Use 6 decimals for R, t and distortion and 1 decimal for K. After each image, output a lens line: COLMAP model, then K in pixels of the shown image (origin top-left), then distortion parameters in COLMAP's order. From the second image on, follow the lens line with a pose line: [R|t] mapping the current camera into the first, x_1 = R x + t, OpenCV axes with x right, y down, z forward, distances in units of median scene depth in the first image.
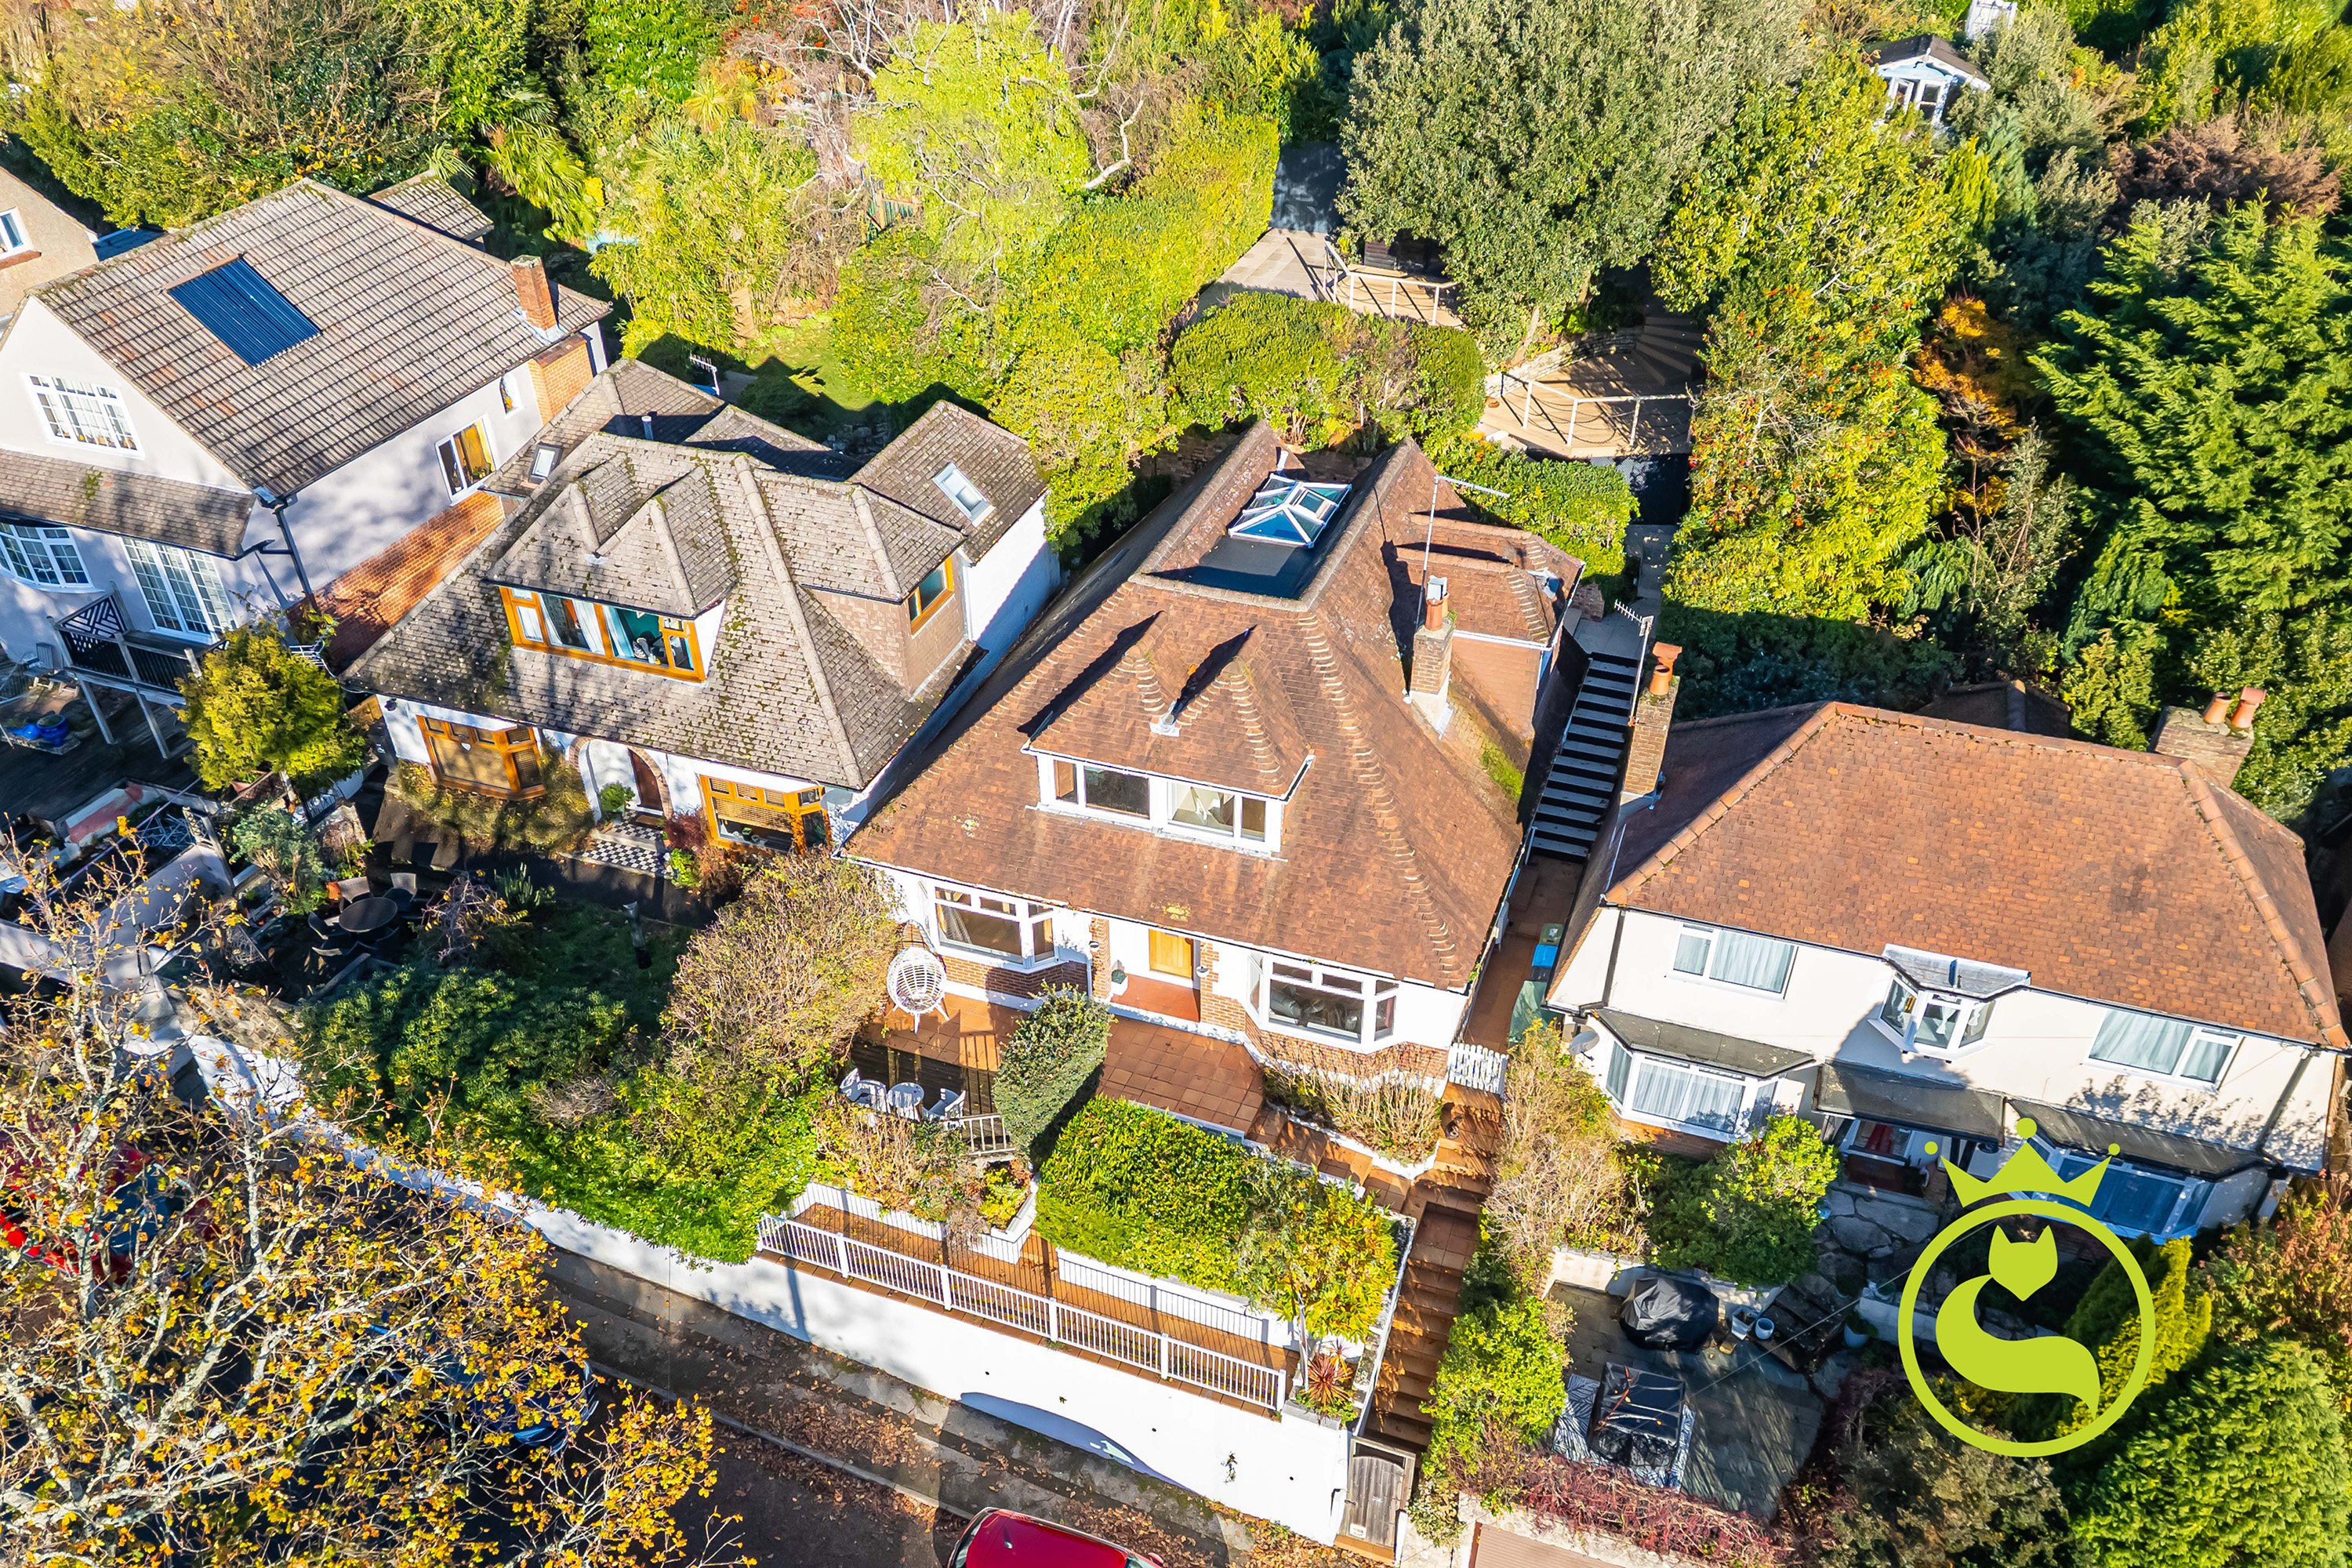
lens RADIAL K [[1712.1, 0, 1176.0], [0, 1712.1, 784.0], [0, 0, 1]] dist [0.000082, 0.000112]
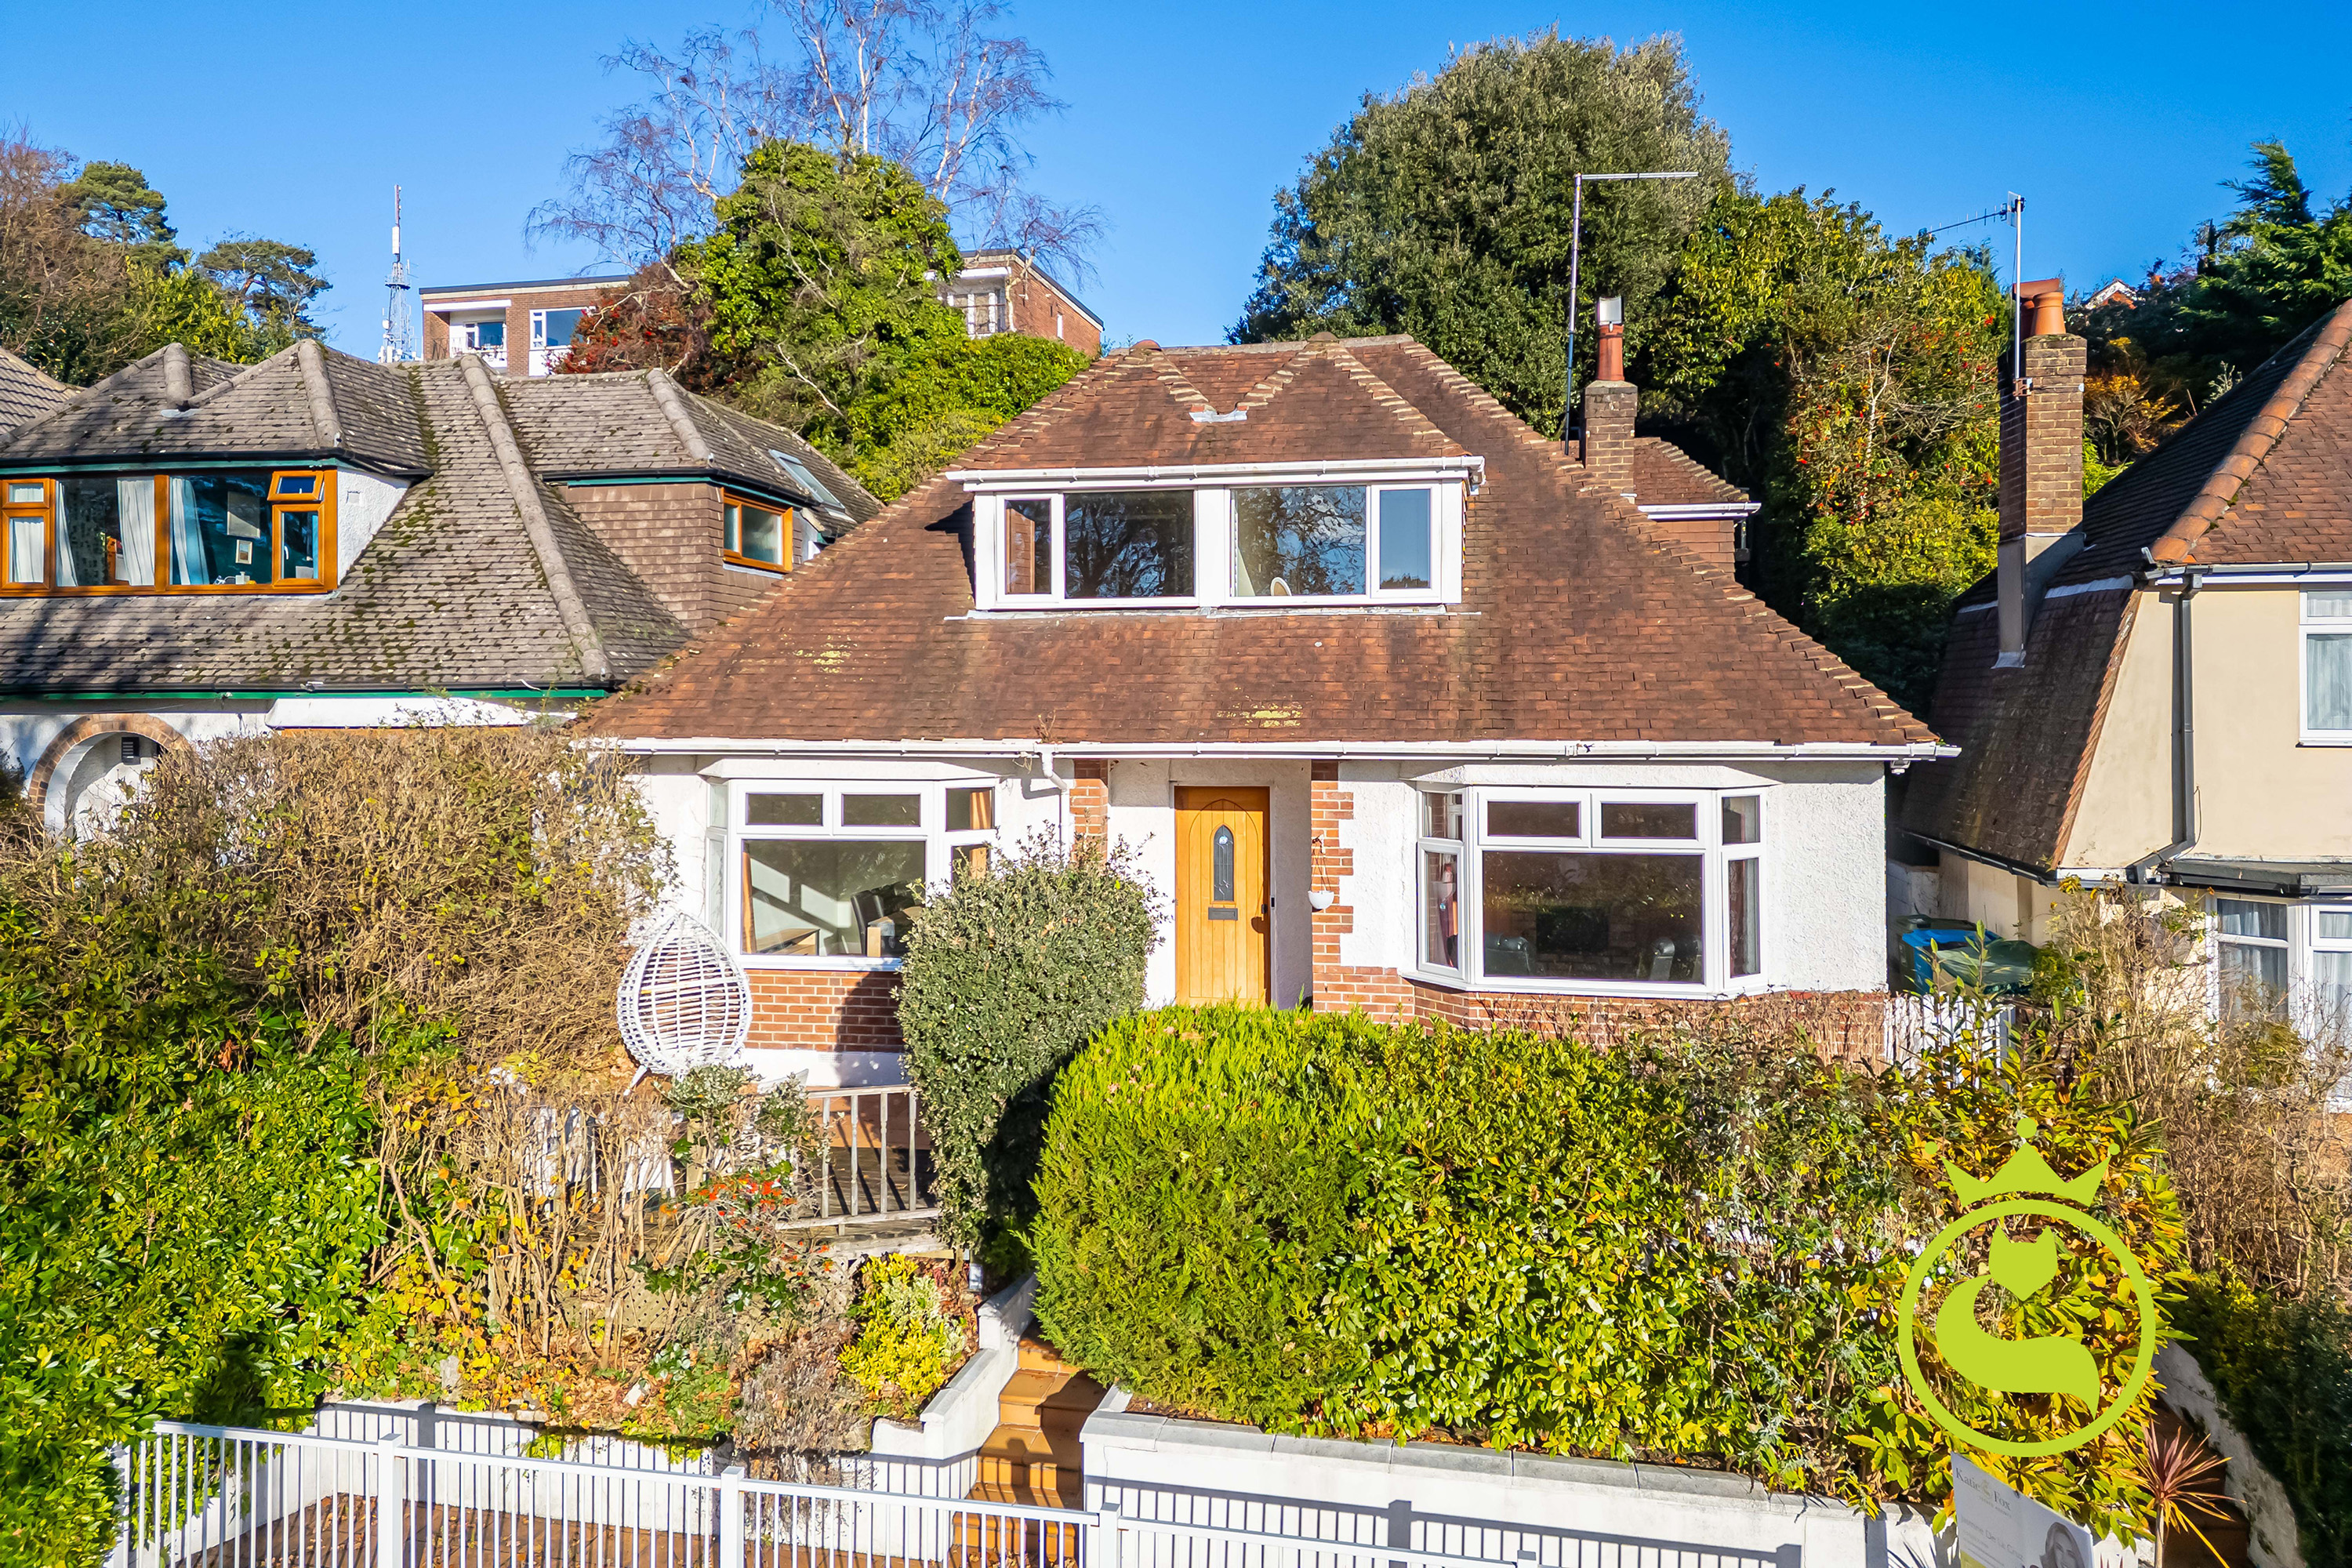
lens RADIAL K [[1586.5, 0, 1176.0], [0, 1586.5, 784.0], [0, 0, 1]] dist [0.001213, -0.000380]
pose [[0.988880, 0.009347, 0.148419, -0.089731], [0.080473, 0.805645, -0.586907, 0.339172], [-0.125059, 0.592325, 0.795935, 0.649746]]
